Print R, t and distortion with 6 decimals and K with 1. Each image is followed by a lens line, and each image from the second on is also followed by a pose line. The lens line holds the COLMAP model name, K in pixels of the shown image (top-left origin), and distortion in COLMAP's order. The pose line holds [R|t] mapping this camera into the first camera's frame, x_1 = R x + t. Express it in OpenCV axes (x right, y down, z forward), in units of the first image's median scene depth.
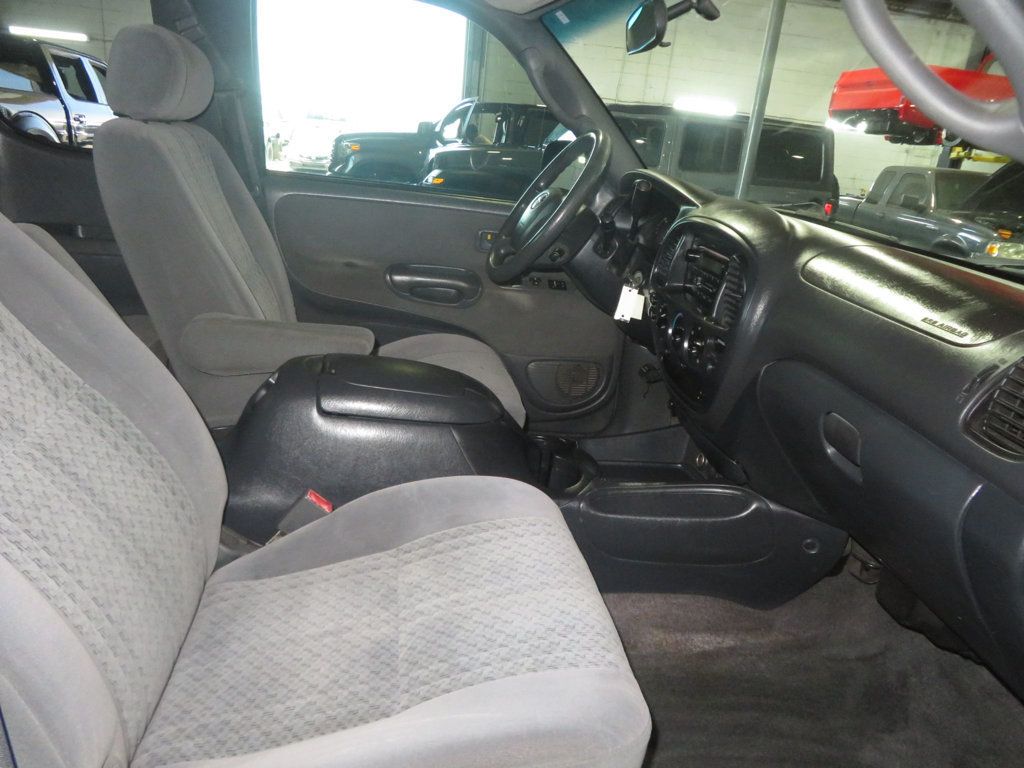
lens RADIAL K [[732.8, 0, 534.9], [0, 732.8, 374.7], [0, 0, 1]] dist [-0.010623, -0.000133]
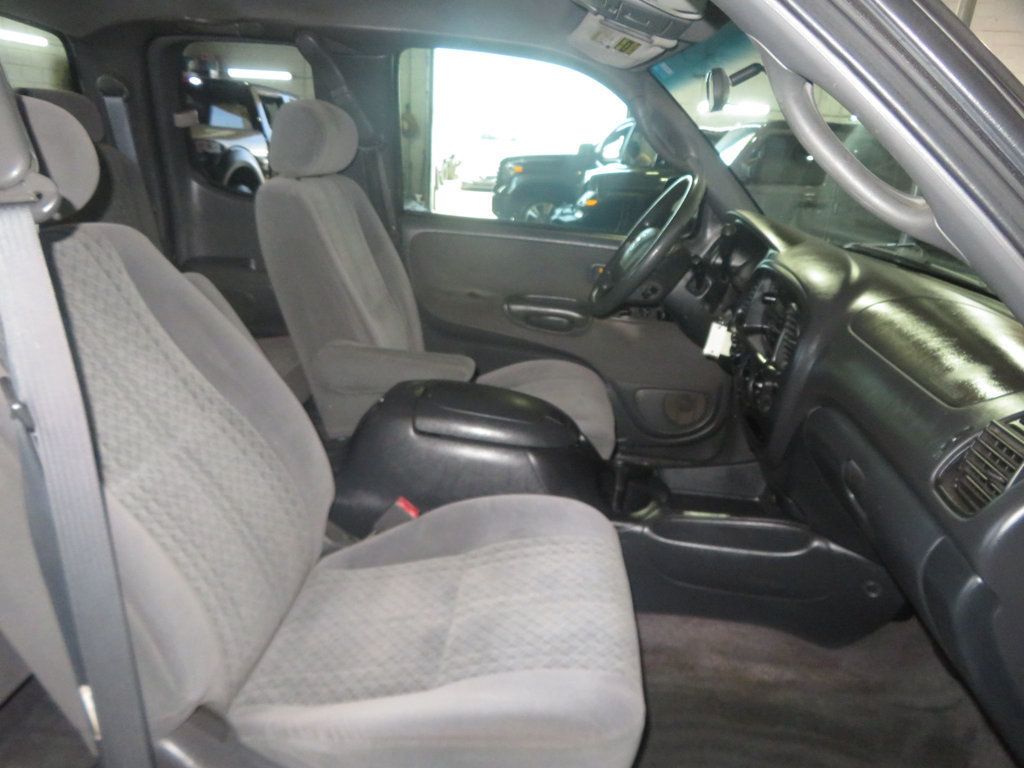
lens RADIAL K [[709.4, 0, 512.0], [0, 709.4, 384.0], [0, 0, 1]] dist [-0.010225, 0.001408]
pose [[0.976264, 0.038791, -0.213084, 0.129162], [-0.042141, 0.999049, -0.011200, -0.024116], [0.212446, 0.019913, 0.976970, -0.095674]]
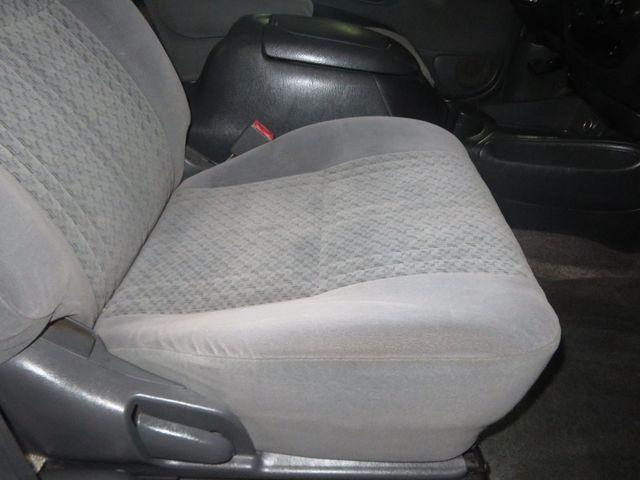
lens RADIAL K [[498.0, 0, 327.7], [0, 498.0, 248.9], [0, 0, 1]] dist [0.007004, 0.001311]
pose [[0.980058, 0.088303, -0.178013, -0.032475], [-0.028069, 0.948376, 0.315903, 0.120712], [0.196718, -0.304607, 0.931942, 0.244340]]
